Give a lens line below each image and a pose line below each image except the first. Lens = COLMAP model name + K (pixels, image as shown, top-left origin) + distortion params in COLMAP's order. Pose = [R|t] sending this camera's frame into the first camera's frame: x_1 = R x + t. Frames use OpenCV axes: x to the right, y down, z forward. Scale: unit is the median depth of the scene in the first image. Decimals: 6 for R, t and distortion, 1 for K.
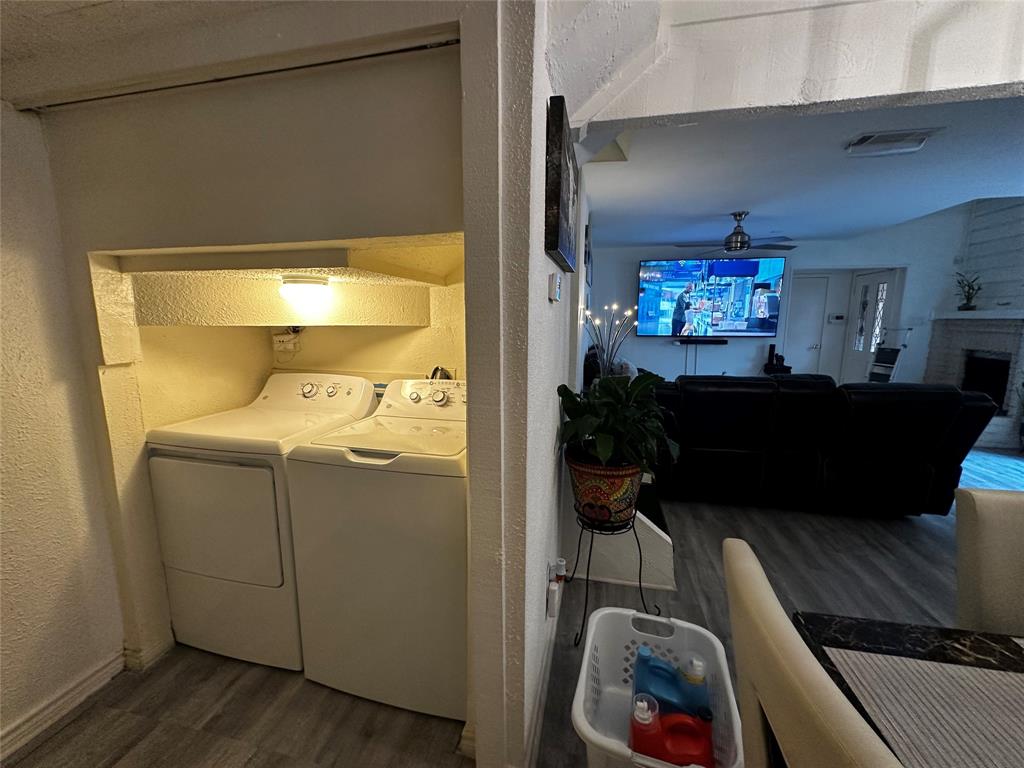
lens RADIAL K [[409.1, 0, 510.2], [0, 409.1, 383.7], [0, 0, 1]] dist [-0.003369, 0.001150]
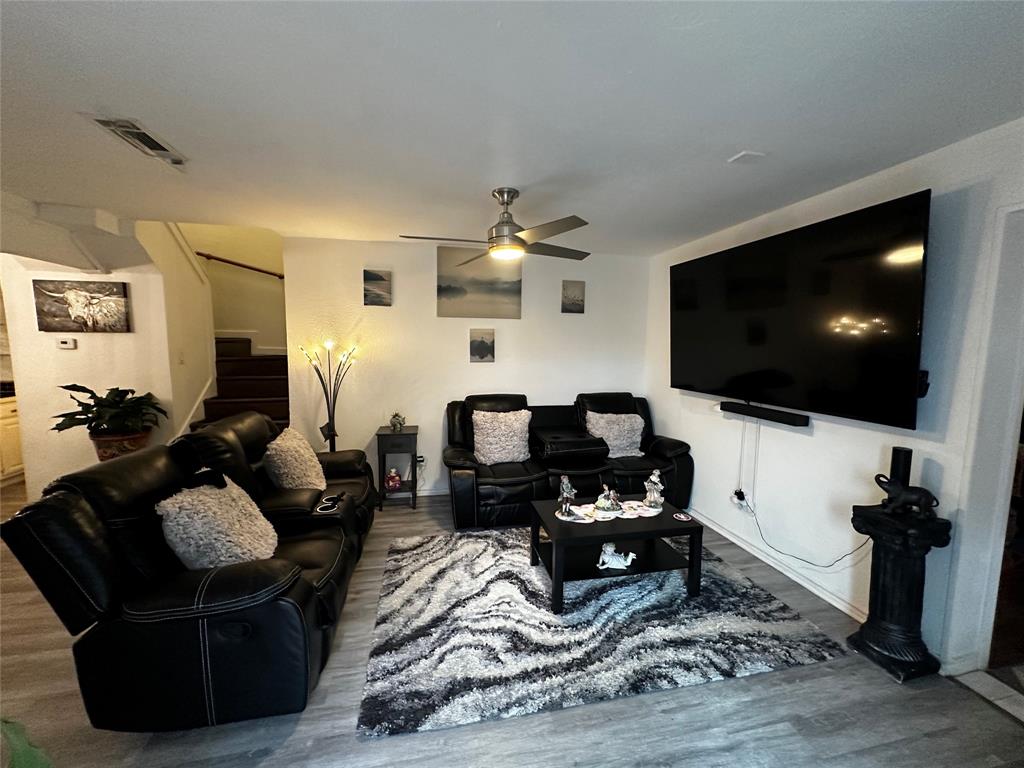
lens RADIAL K [[409.1, 0, 510.2], [0, 409.1, 383.7], [0, 0, 1]] dist [-0.003369, 0.001150]
pose [[0.416523, 0.093461, -0.904308, 1.779899], [-0.151286, 0.987958, 0.032424, -0.245198], [0.896449, 0.123304, 0.425647, 1.221736]]
